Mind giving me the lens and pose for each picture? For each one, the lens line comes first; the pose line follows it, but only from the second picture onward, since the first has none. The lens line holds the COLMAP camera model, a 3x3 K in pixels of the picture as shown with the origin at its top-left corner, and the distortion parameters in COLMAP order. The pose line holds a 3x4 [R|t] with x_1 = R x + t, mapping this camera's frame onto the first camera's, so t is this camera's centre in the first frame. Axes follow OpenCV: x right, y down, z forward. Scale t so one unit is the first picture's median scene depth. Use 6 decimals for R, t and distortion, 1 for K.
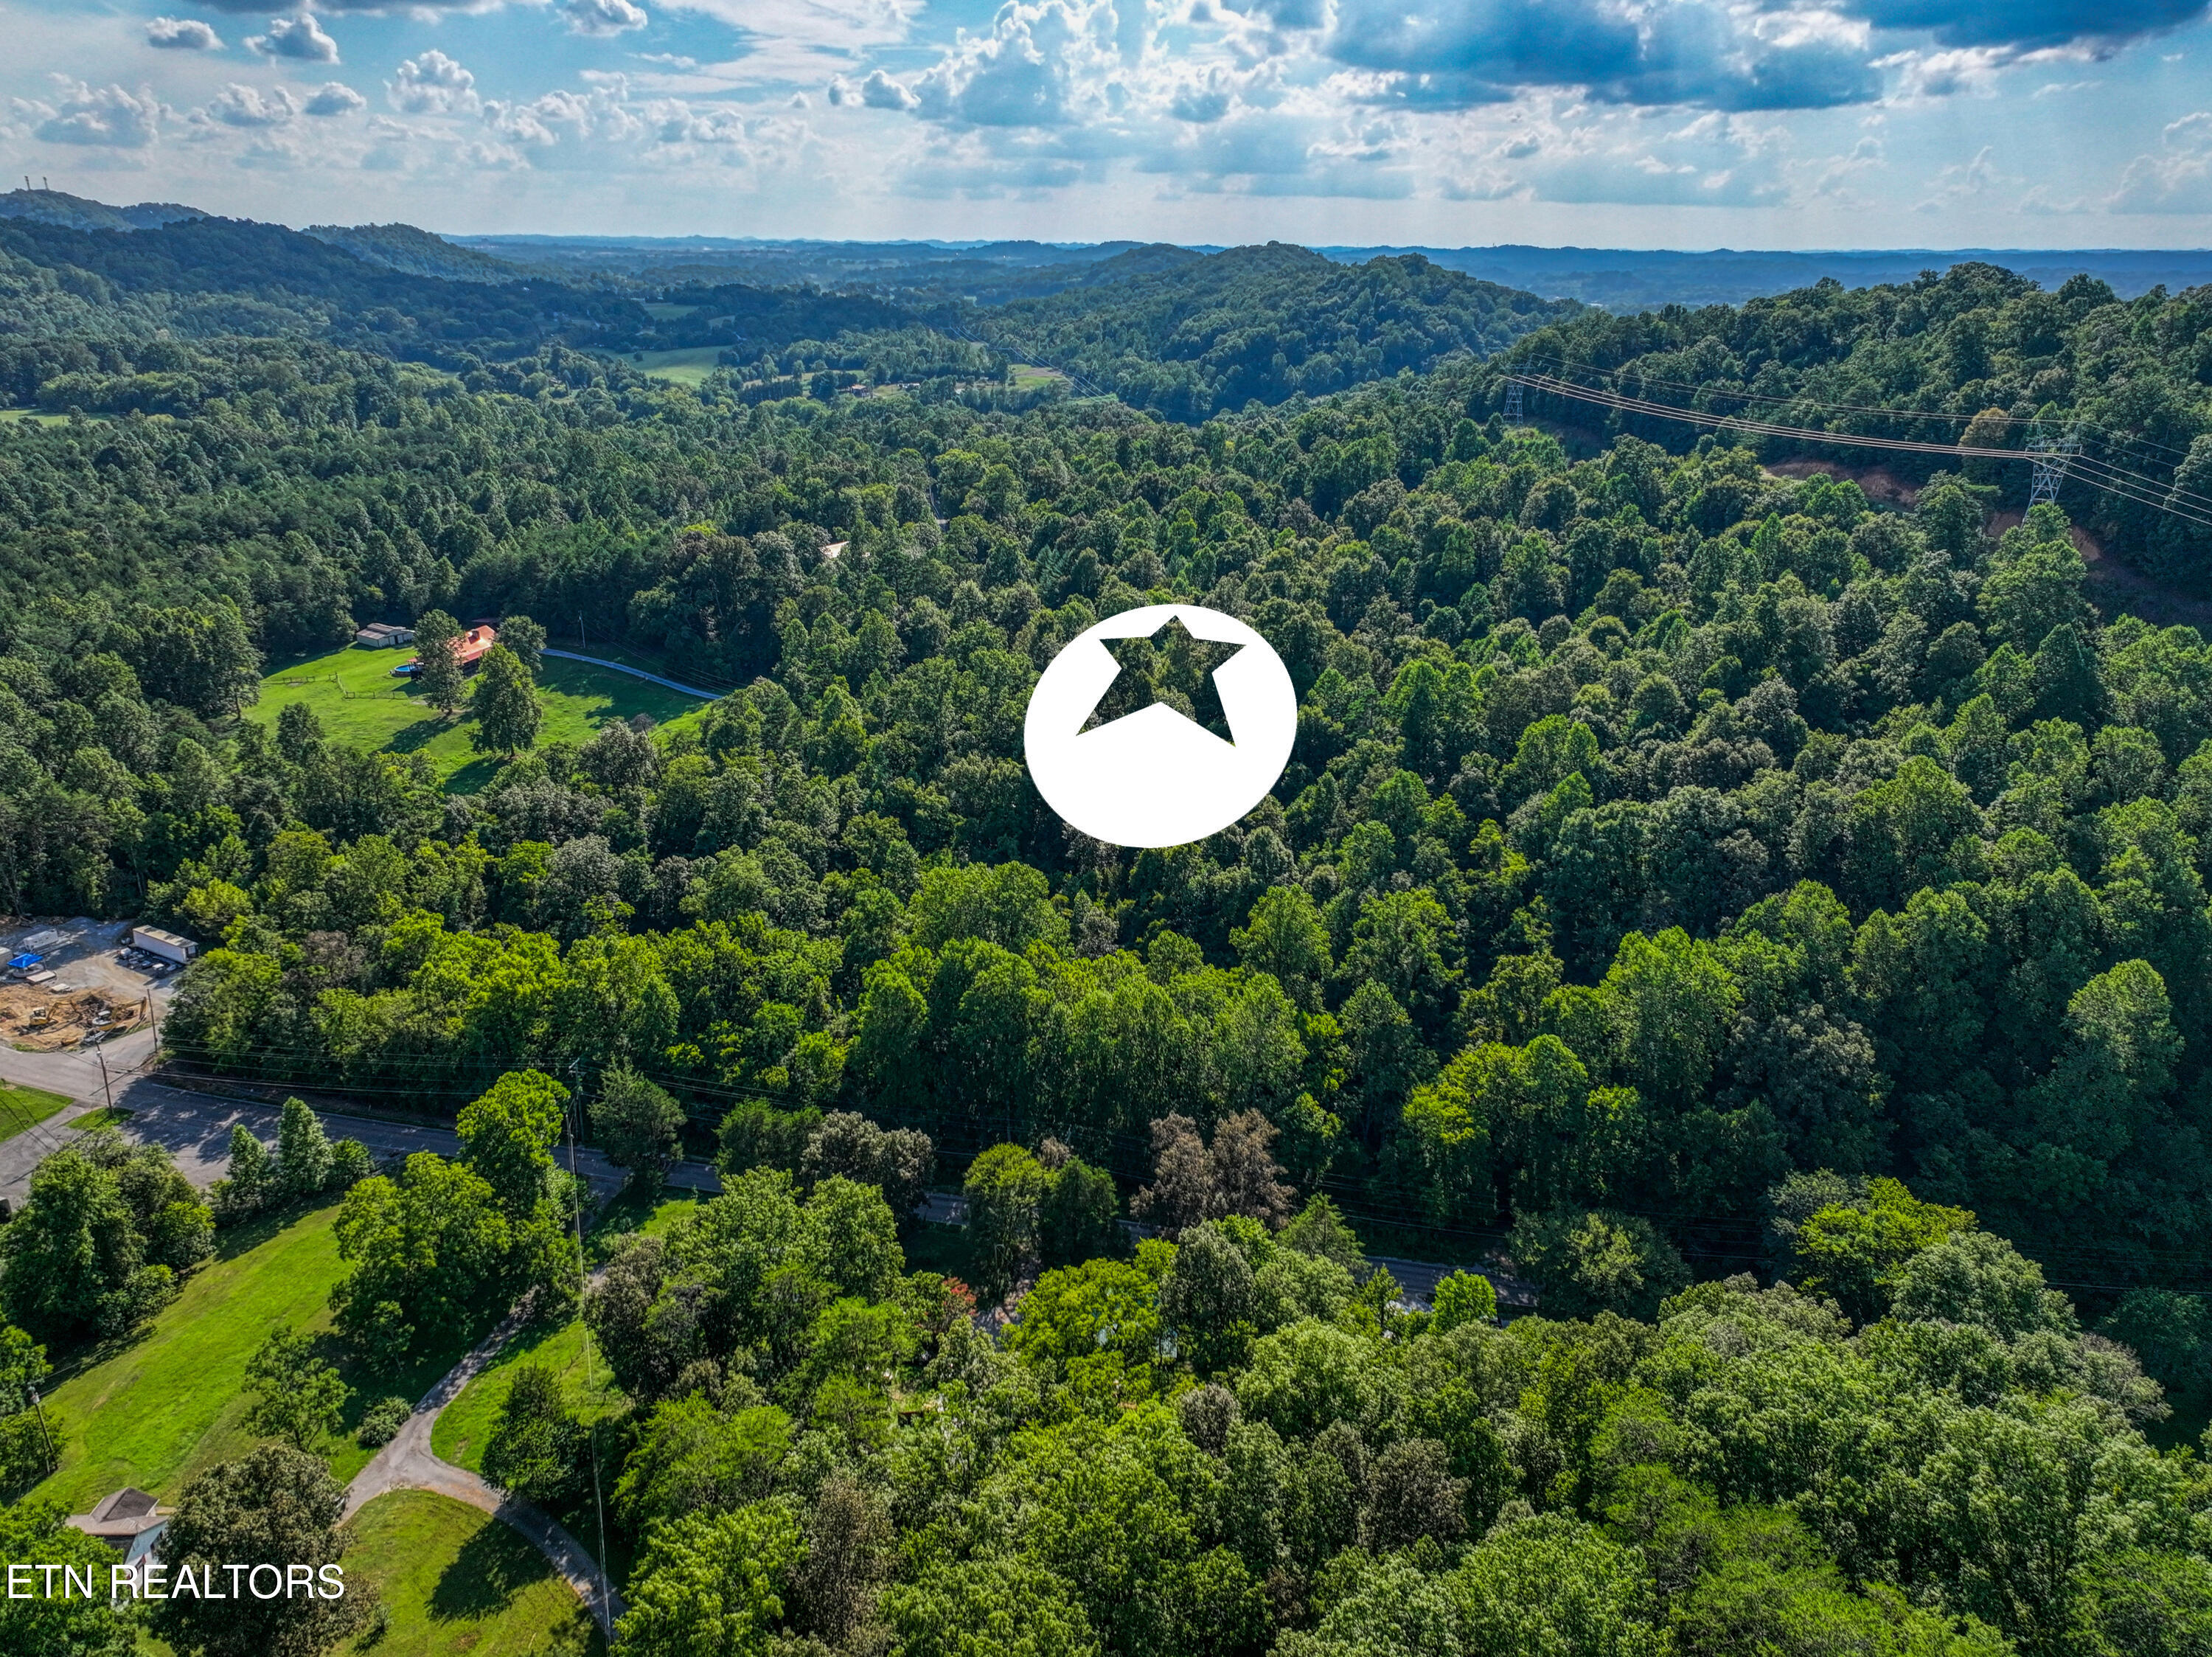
lens RADIAL K [[1545.0, 0, 1105.5], [0, 1545.0, 824.8], [0, 0, 1]] dist [-0.006309, 0.025164]
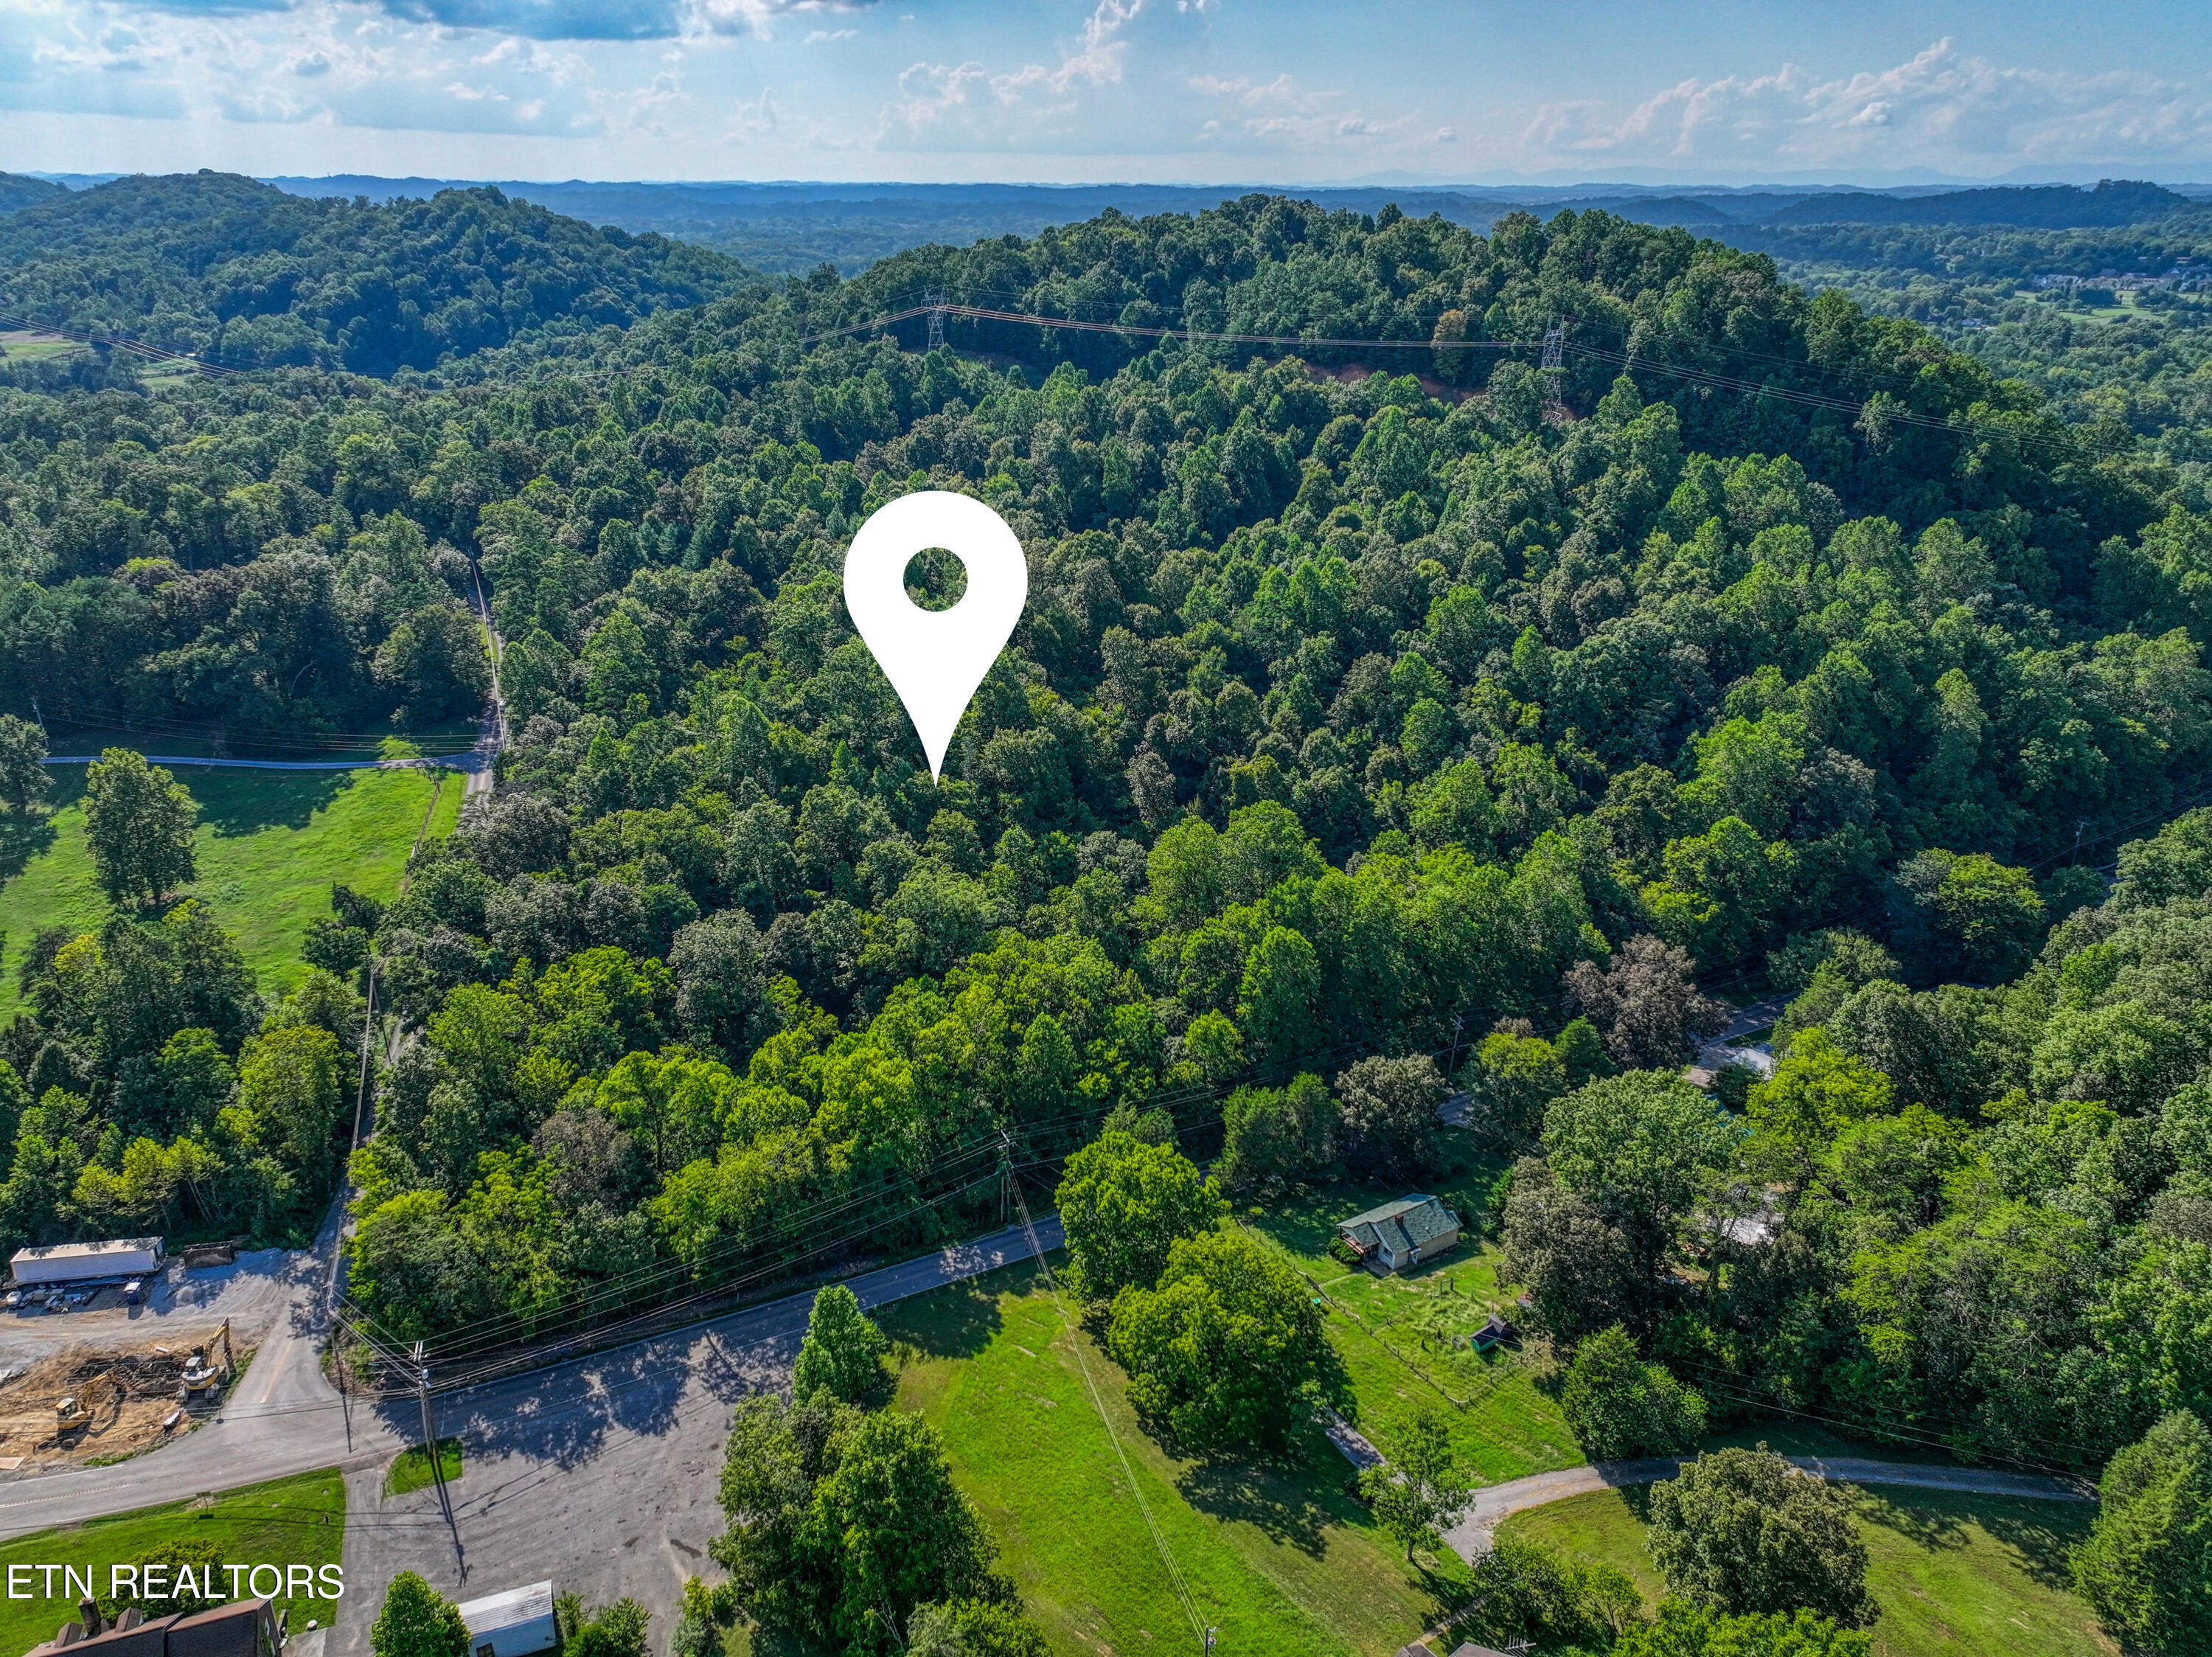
lens RADIAL K [[1545.0, 0, 1105.5], [0, 1545.0, 824.8], [0, 0, 1]] dist [-0.006309, 0.025164]
pose [[0.776939, -0.244123, 0.580318, -0.571027], [0.221457, 0.968825, 0.111066, -0.075358], [-0.589340, 0.042224, 0.806781, 0.190588]]
